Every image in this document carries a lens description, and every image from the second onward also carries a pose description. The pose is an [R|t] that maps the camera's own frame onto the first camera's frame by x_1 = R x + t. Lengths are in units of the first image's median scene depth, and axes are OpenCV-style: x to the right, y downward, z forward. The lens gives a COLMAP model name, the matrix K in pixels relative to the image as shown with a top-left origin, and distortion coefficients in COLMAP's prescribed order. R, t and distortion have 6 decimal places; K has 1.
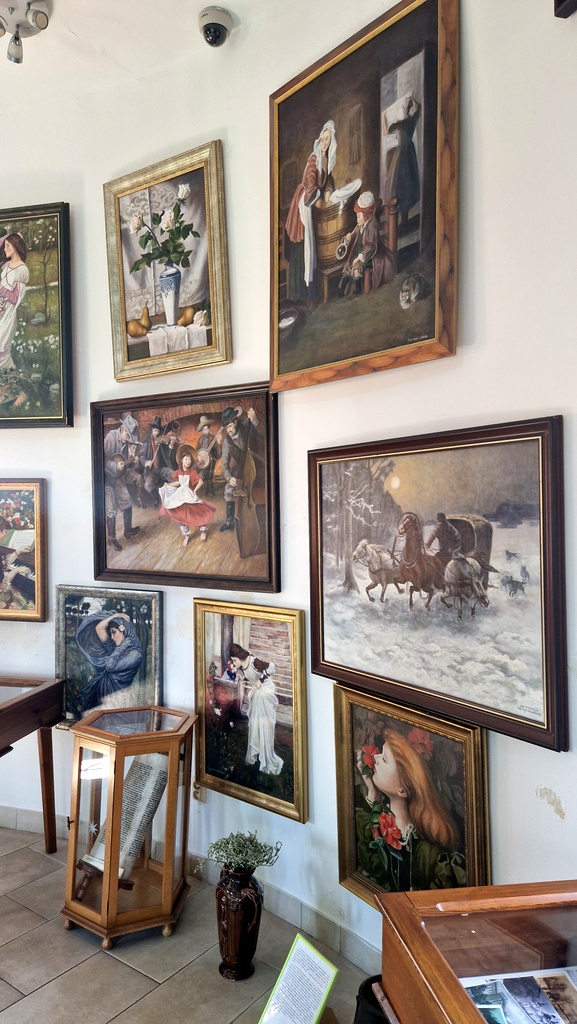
lens RADIAL K [[687.1, 0, 293.3], [0, 687.1, 508.5], [0, 0, 1]] dist [0.088247, -0.086767]
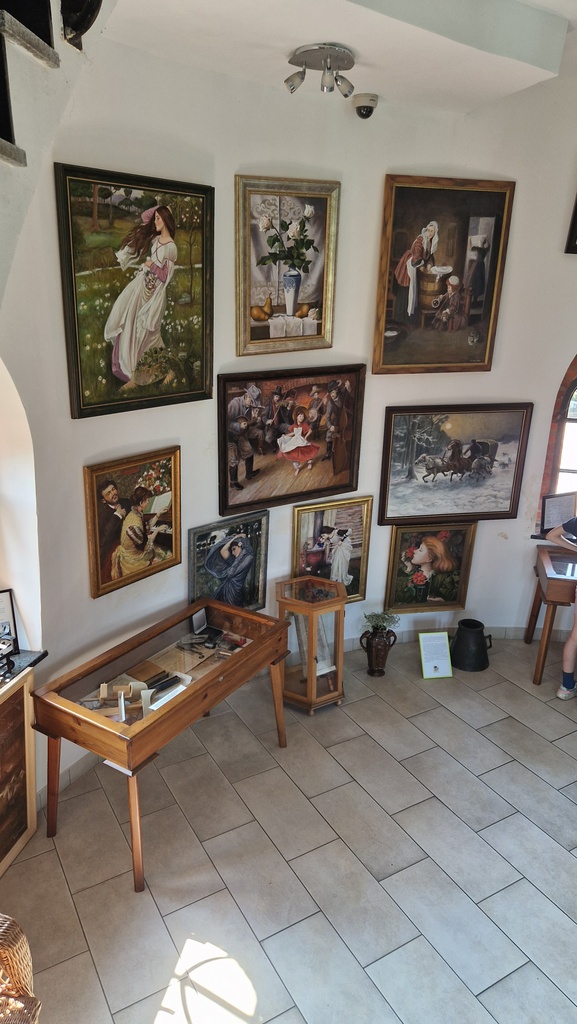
lens RADIAL K [[687.1, 0, 293.3], [0, 687.1, 508.5], [0, 0, 1]] dist [0.088247, -0.086767]
pose [[0.400978, -0.298098, 0.866230, -1.442115], [-0.030555, 0.940697, 0.337868, -0.370589], [-0.915578, -0.161945, 0.368091, 0.463303]]
